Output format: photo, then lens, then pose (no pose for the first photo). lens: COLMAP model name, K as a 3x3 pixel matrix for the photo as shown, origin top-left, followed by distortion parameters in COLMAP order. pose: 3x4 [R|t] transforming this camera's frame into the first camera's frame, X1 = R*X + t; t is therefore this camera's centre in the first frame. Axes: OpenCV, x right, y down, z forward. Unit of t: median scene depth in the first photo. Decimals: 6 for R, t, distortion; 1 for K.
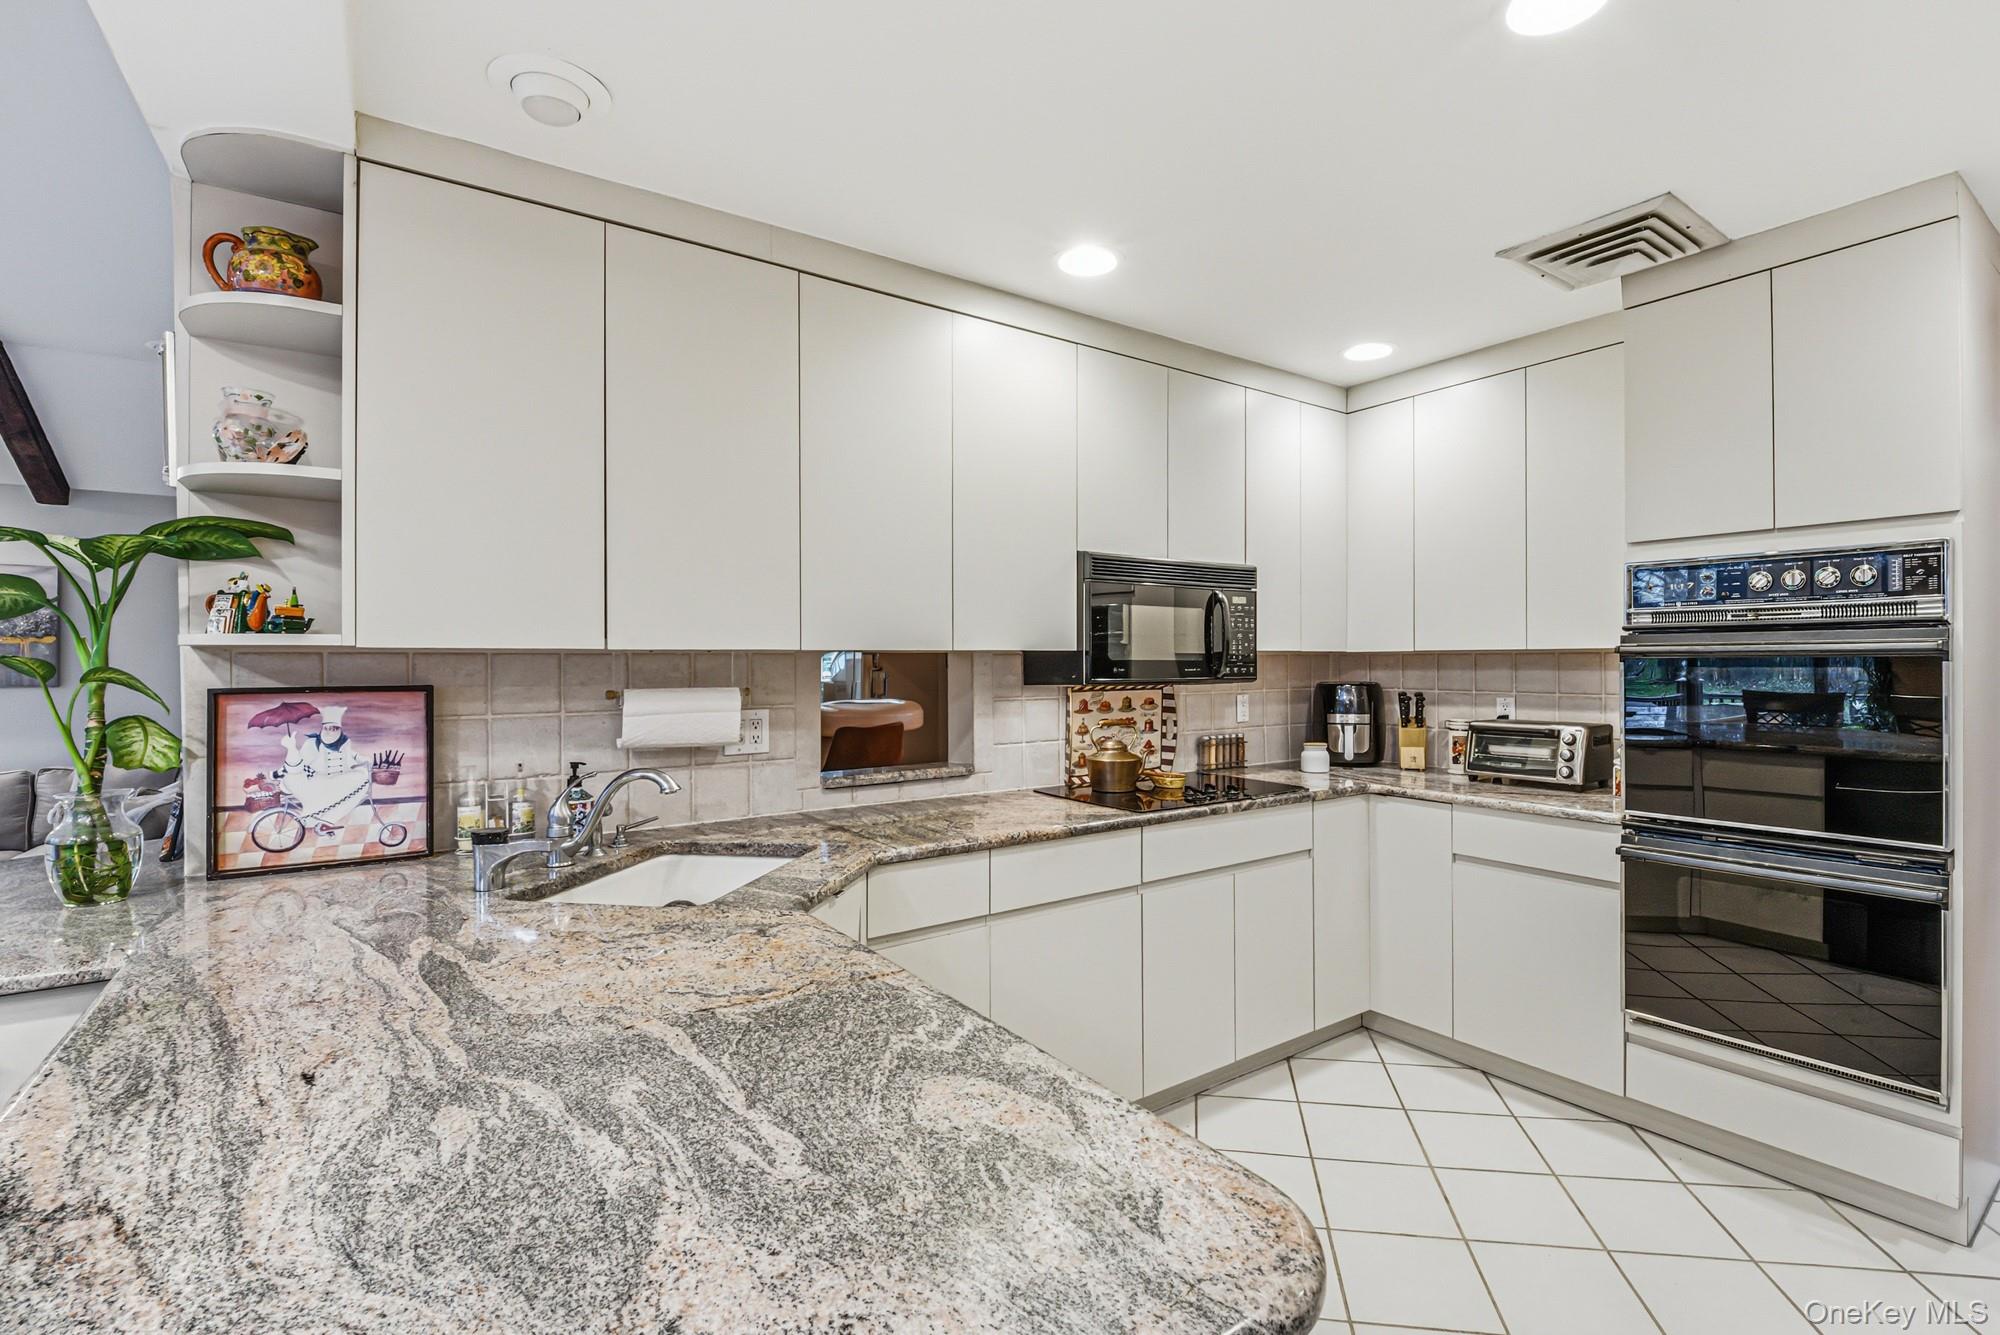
lens RADIAL K [[906.4, 0, 1000.4], [0, 906.4, 632.7], [0, 0, 1]] dist [0.000824, -0.017665]
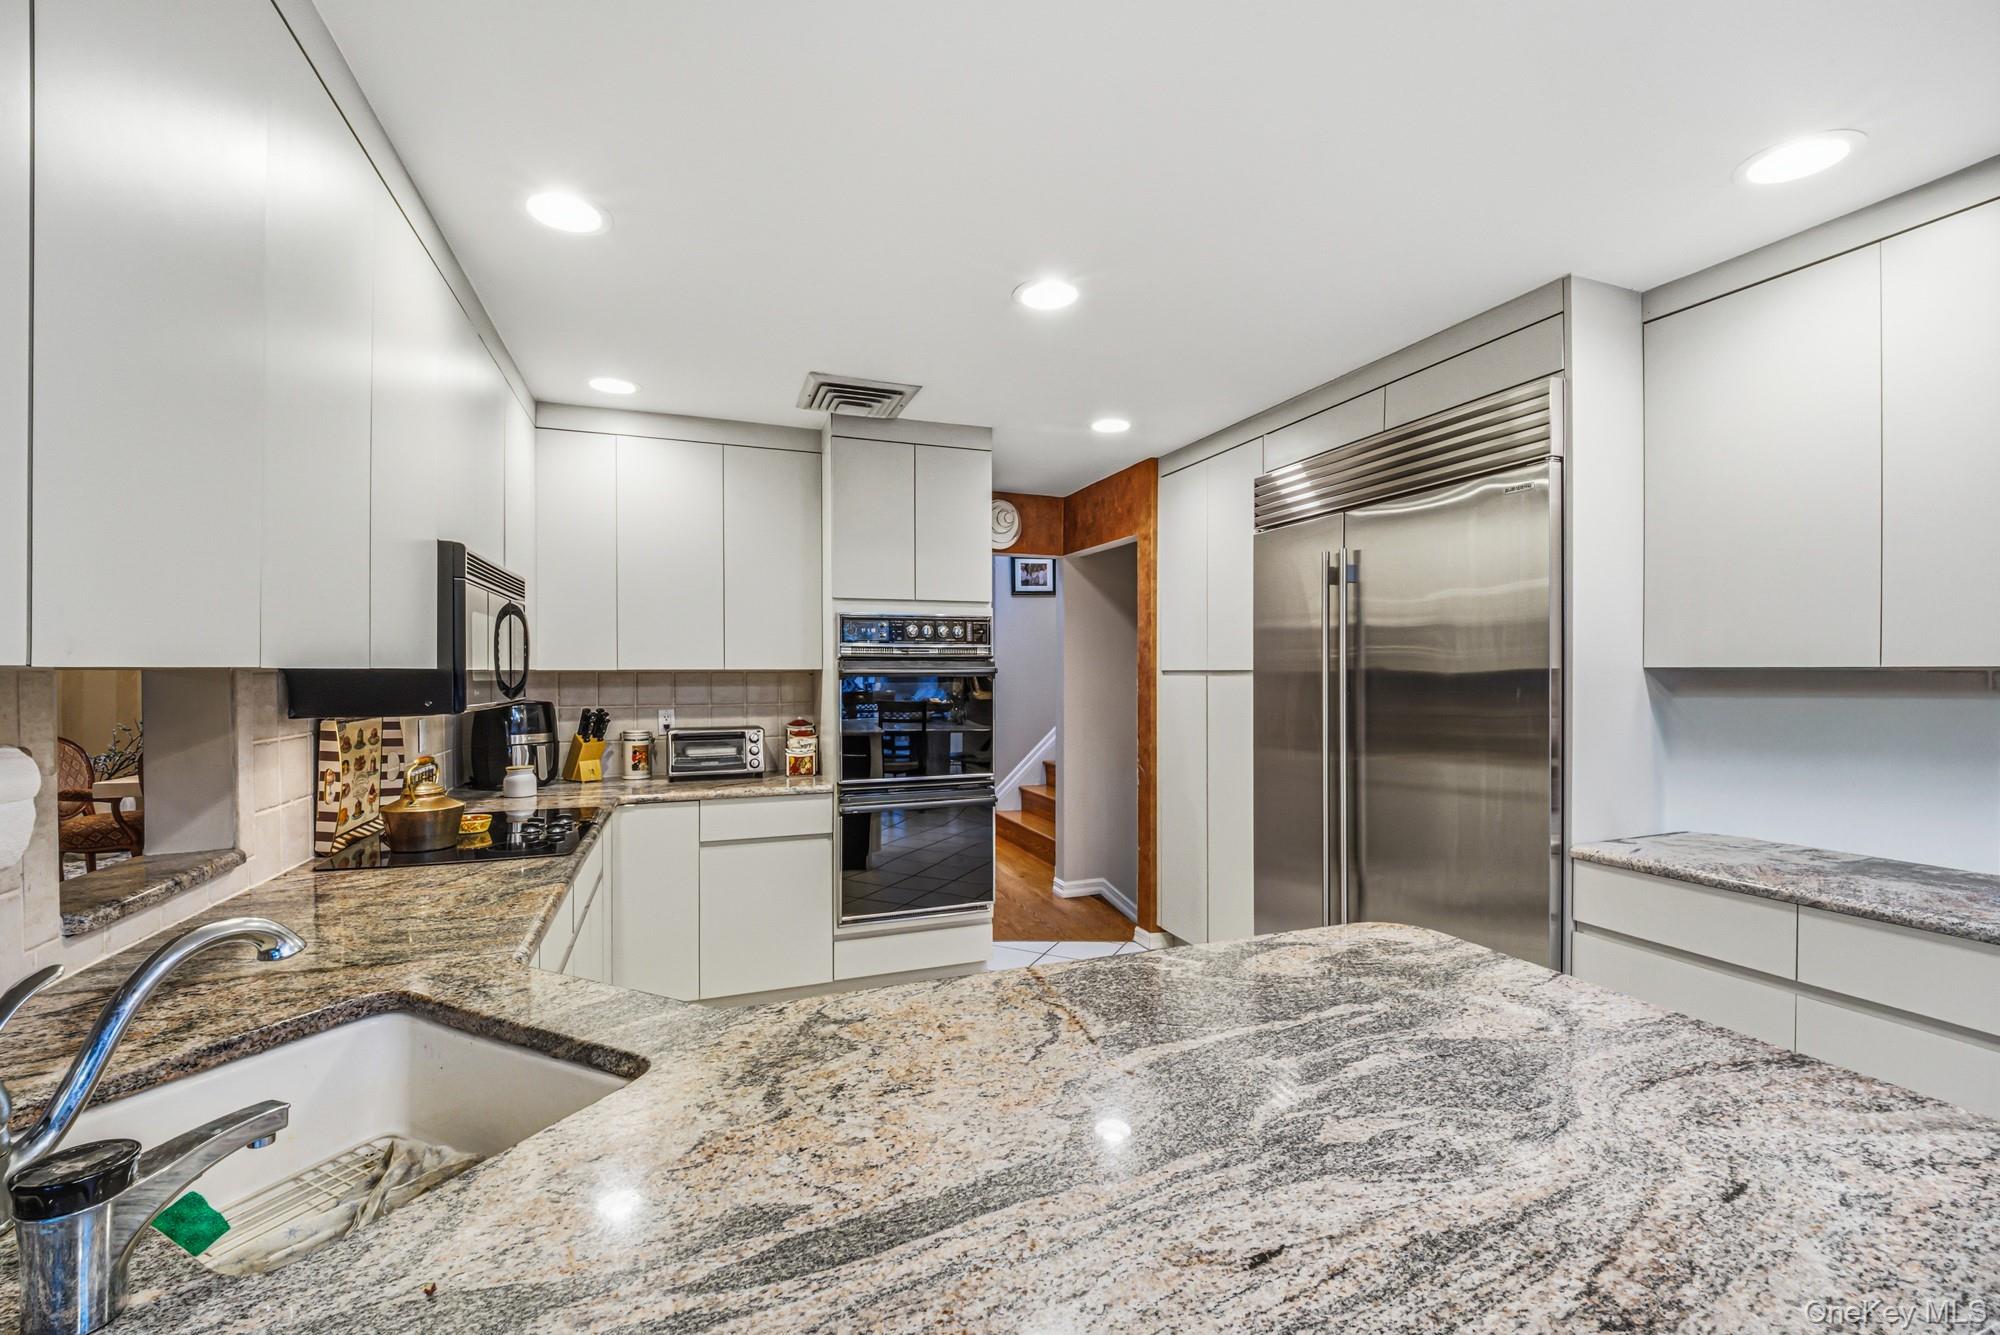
lens RADIAL K [[859.5, 0, 1005.0], [0, 859.5, 646.3], [0, 0, 1]] dist [0.039681, -0.060230]
pose [[0.239651, 0.030246, 0.970388, -0.746743], [-0.027587, 0.999323, -0.024335, 0.006185], [-0.970467, -0.020938, 0.240323, 0.509374]]
